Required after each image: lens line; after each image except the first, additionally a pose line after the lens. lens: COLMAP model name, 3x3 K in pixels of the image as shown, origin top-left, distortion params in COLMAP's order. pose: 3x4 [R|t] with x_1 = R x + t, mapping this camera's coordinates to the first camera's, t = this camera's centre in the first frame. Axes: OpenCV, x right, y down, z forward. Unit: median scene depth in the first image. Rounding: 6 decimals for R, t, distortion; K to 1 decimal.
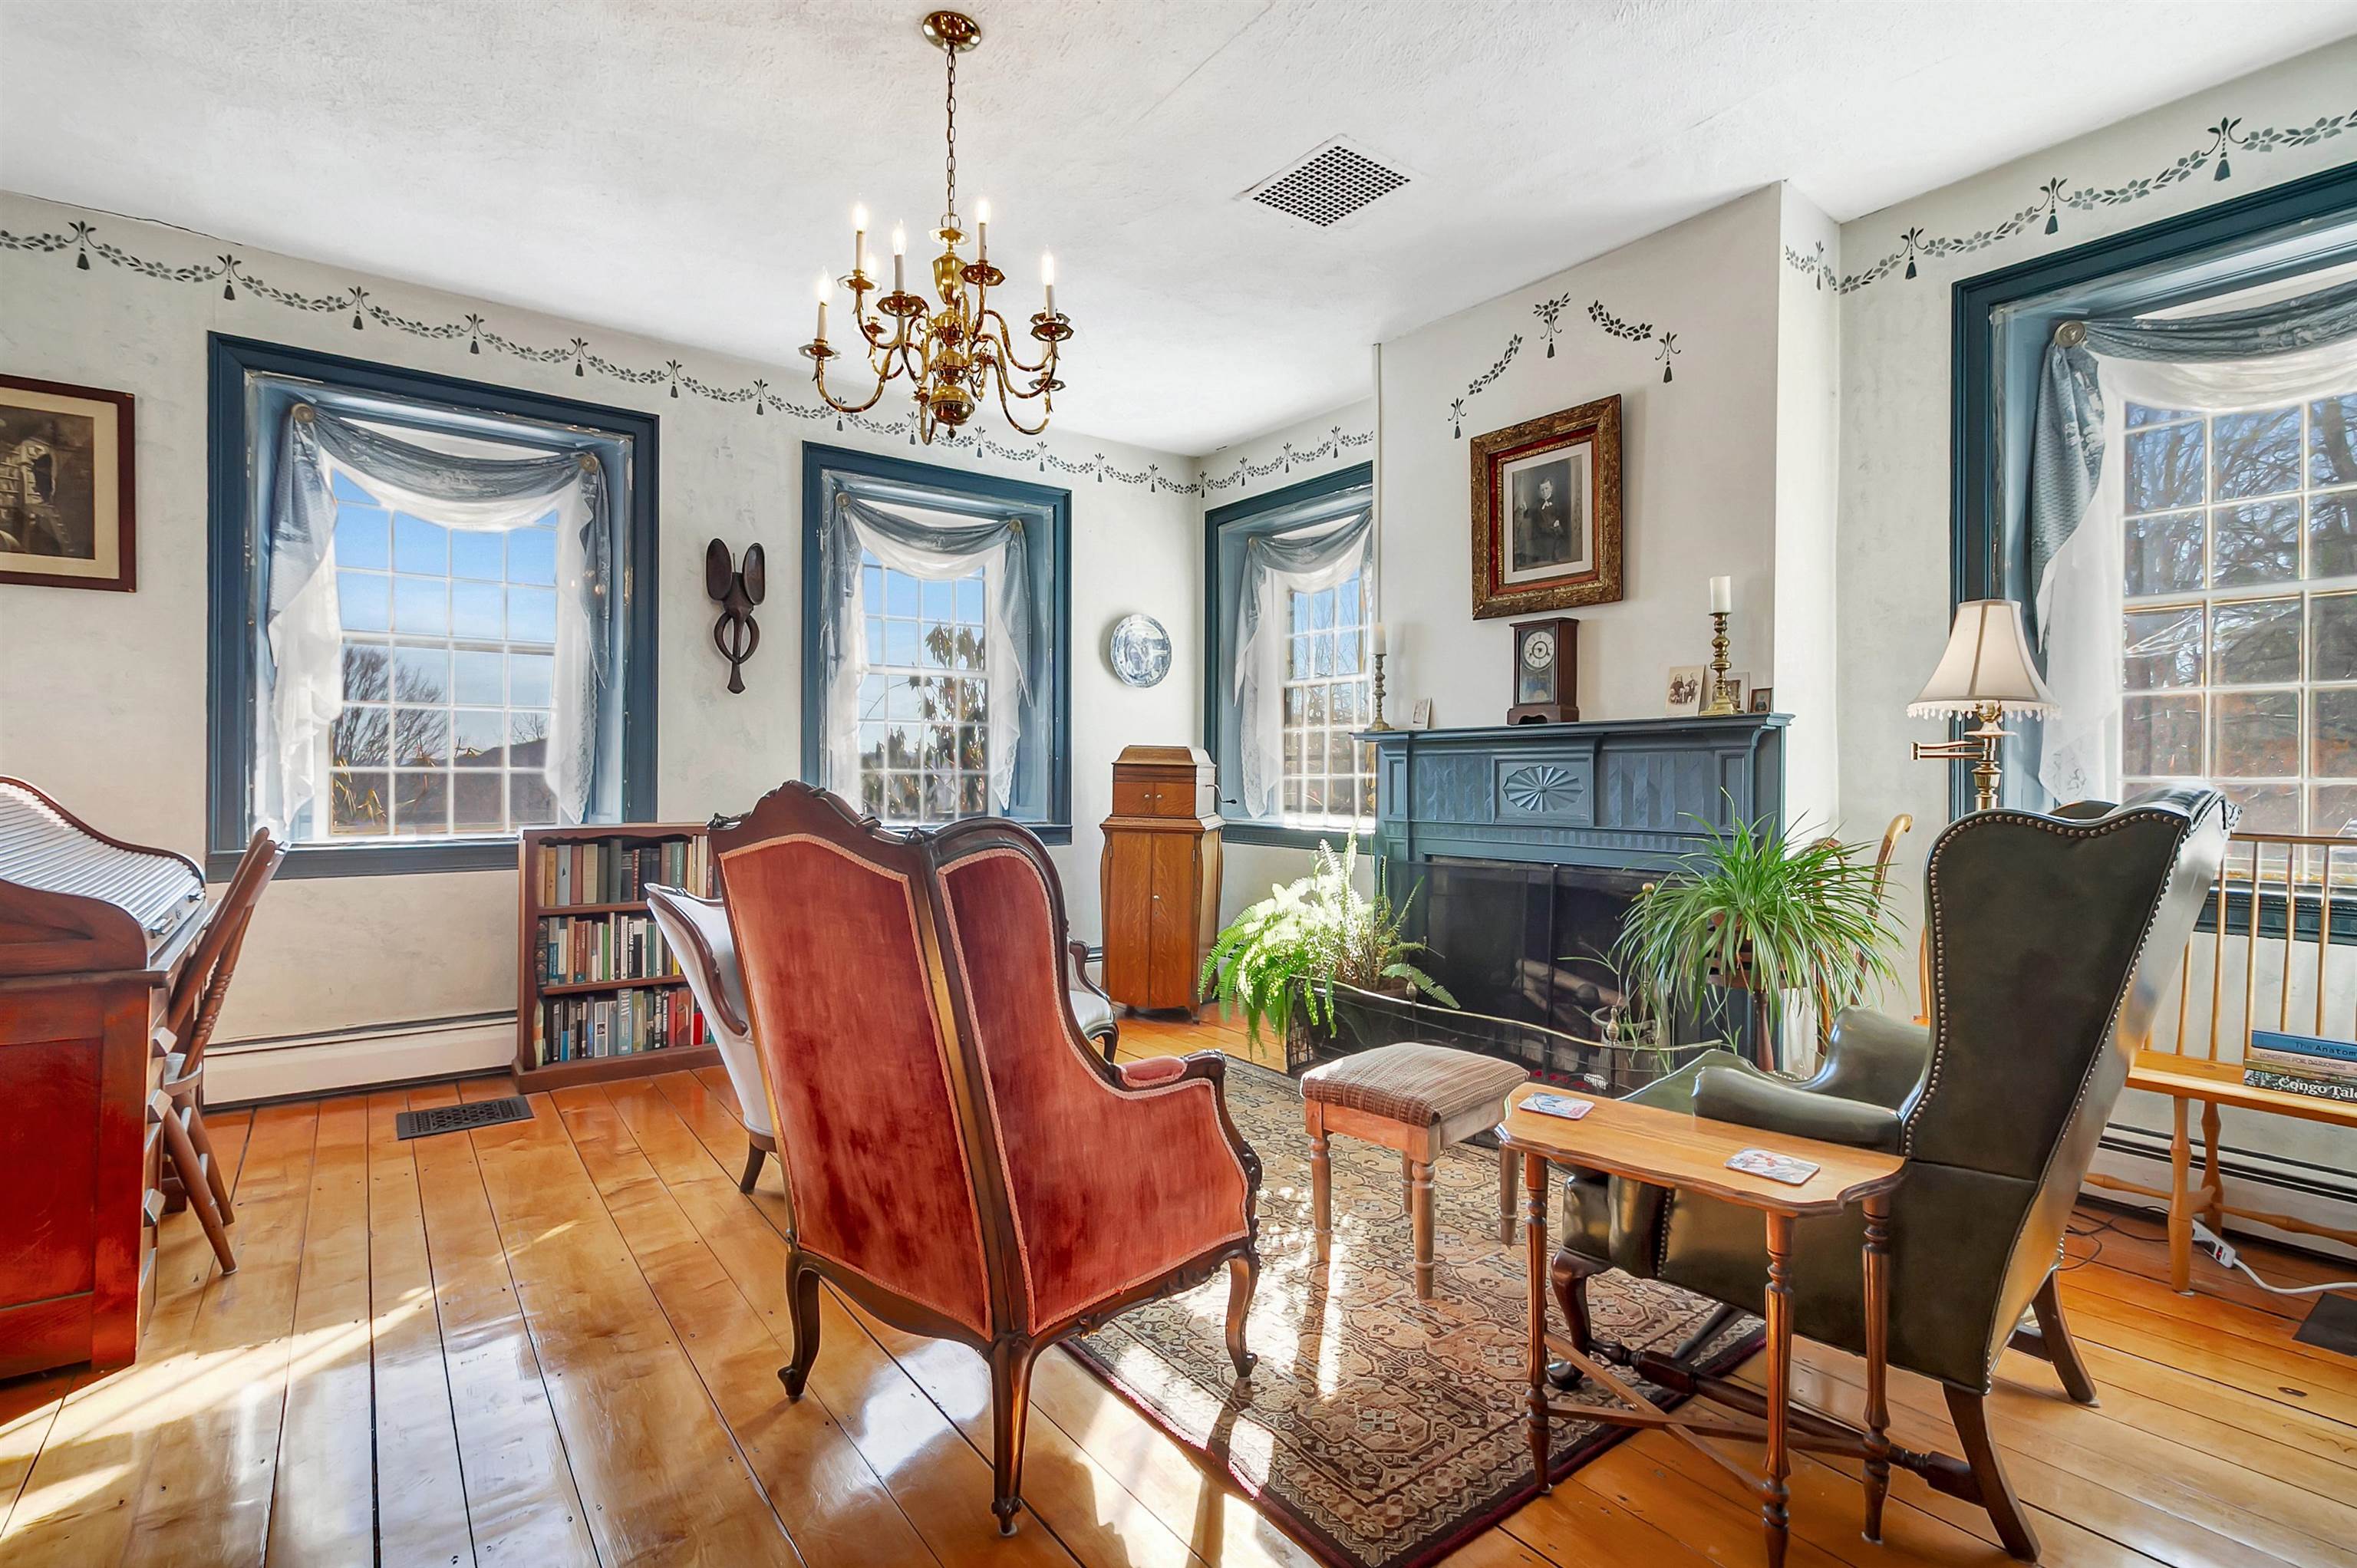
lens RADIAL K [[1107.0, 0, 1179.1], [0, 1107.0, 779.9], [0, 0, 1]] dist [0.007377, -0.001505]
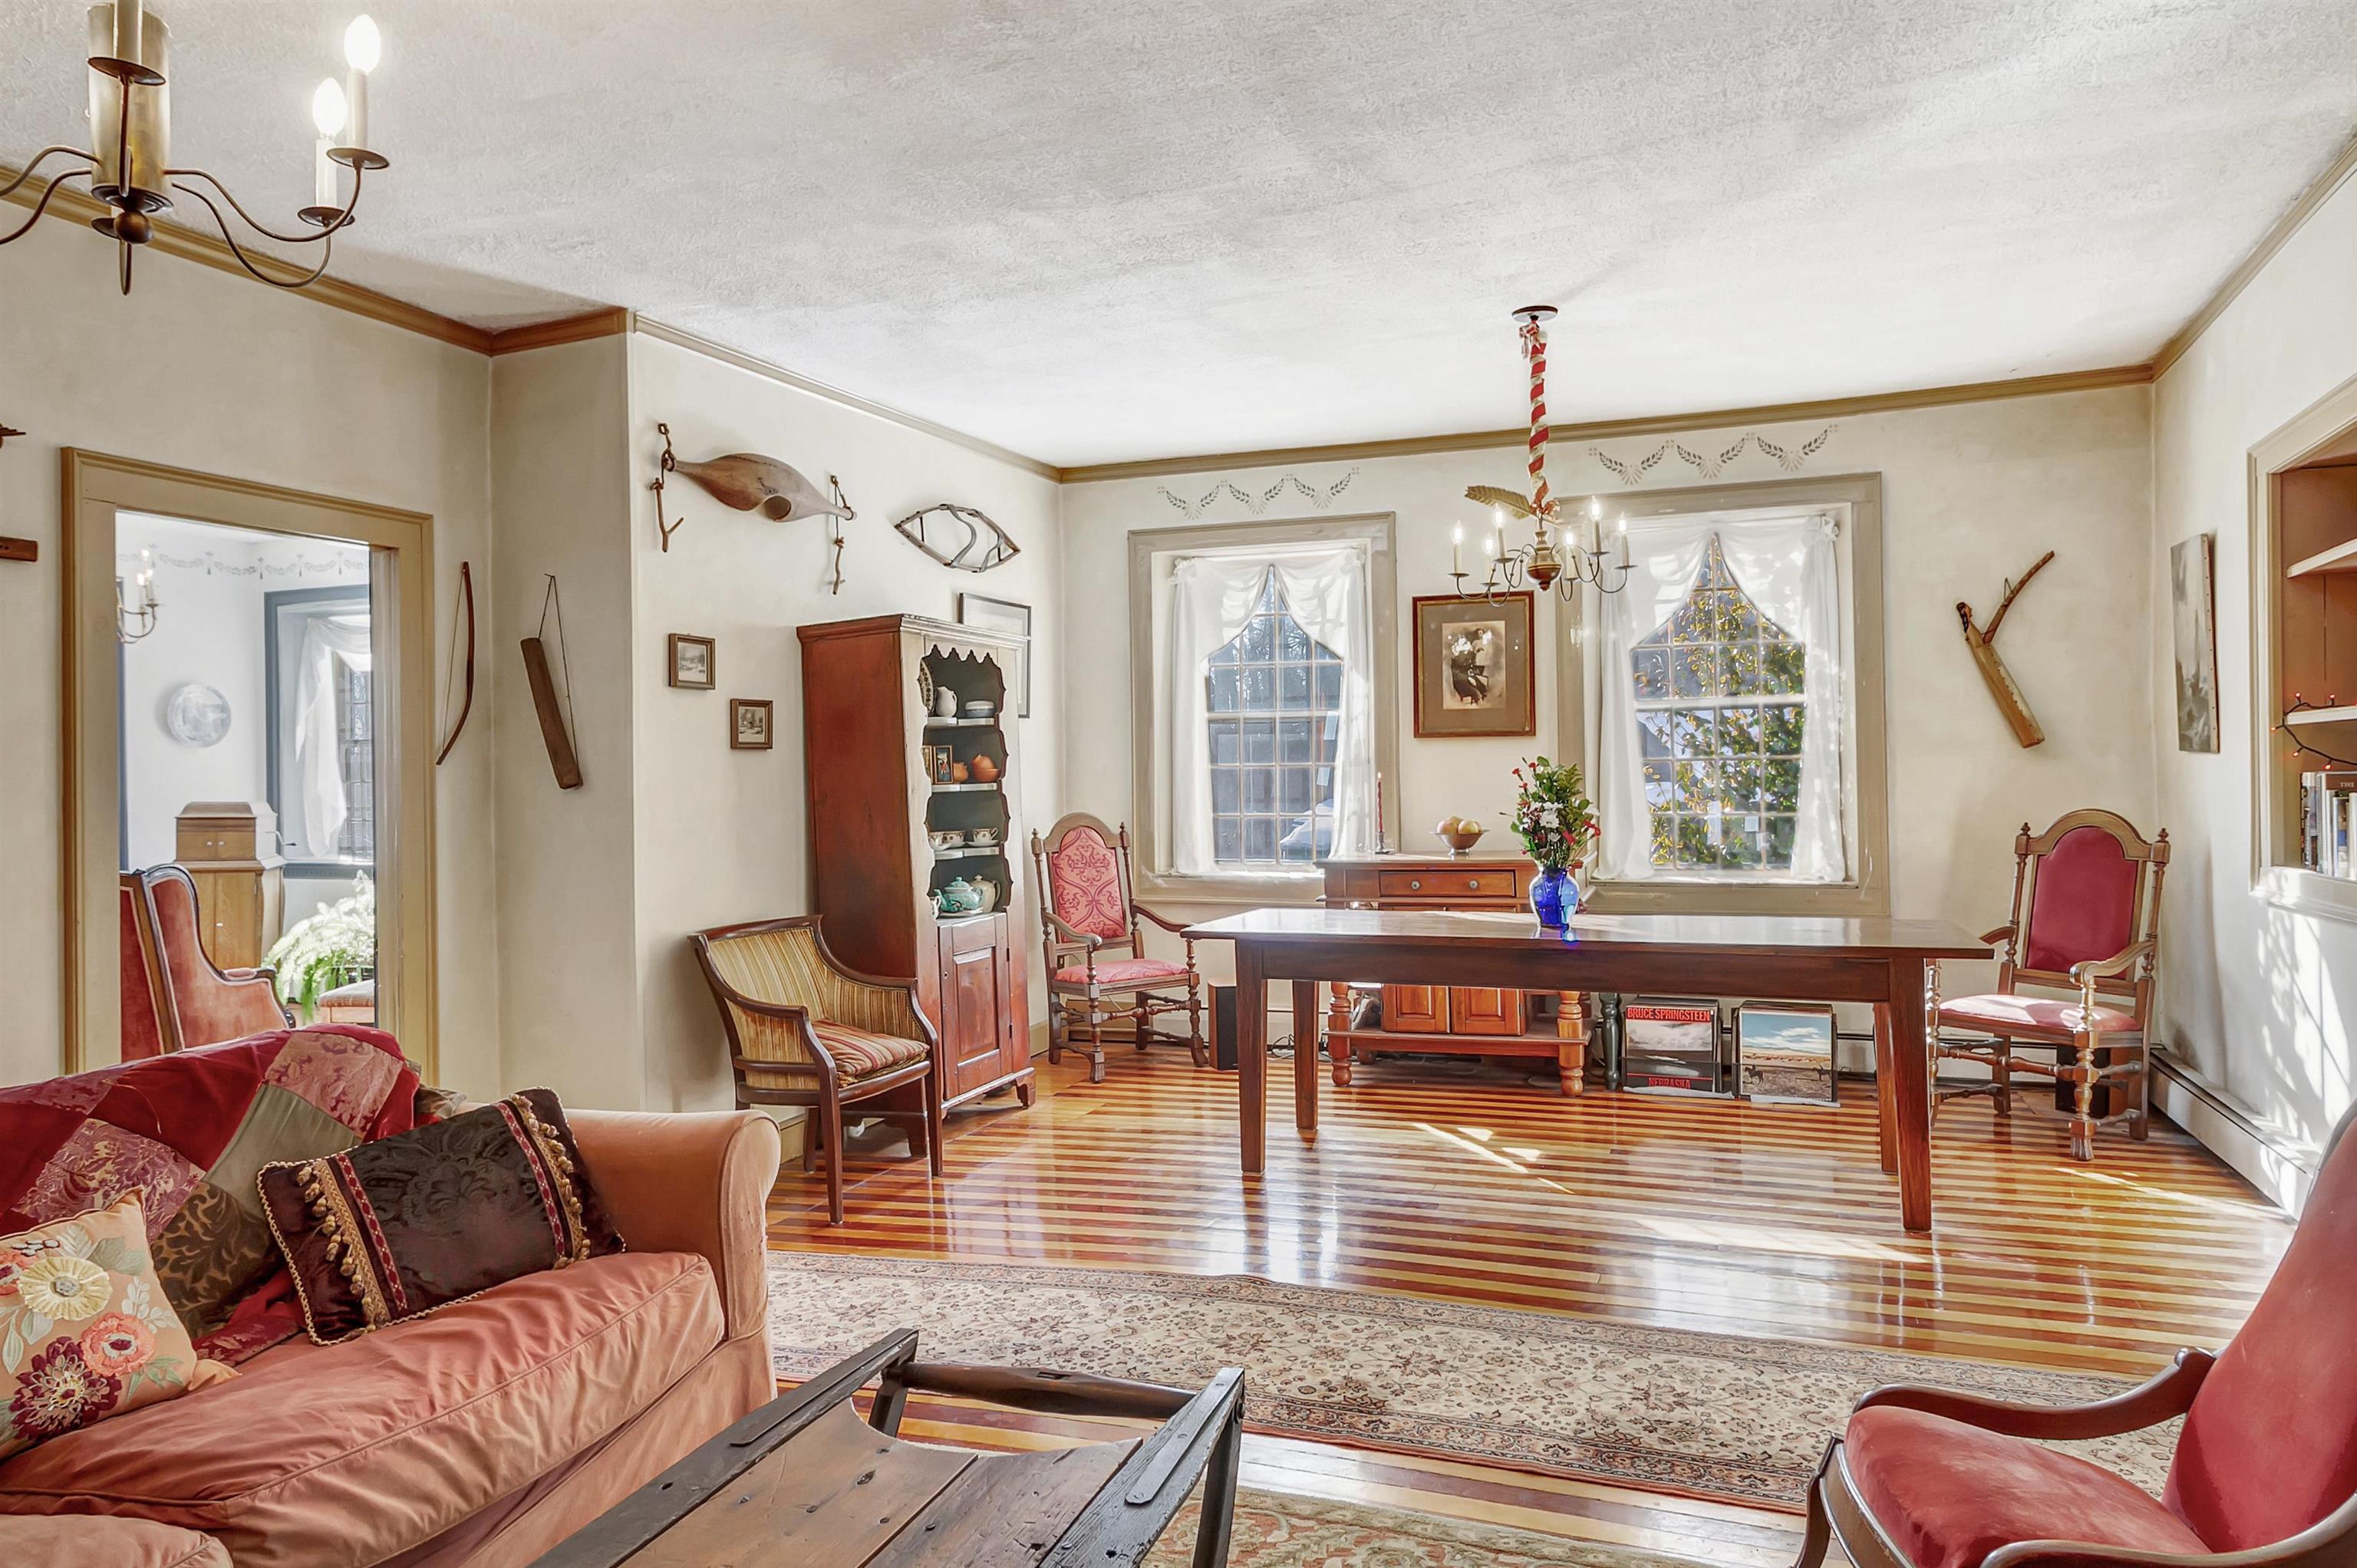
lens RADIAL K [[1488.3, 0, 1177.1], [0, 1488.3, 770.8], [0, 0, 1]] dist [-0.003504, 0.001249]
pose [[0.840007, -0.007038, 0.542530, -0.021440], [0.012646, 0.999898, -0.006608, -0.040013], [-0.542428, 0.012411, 0.840010, -0.932096]]
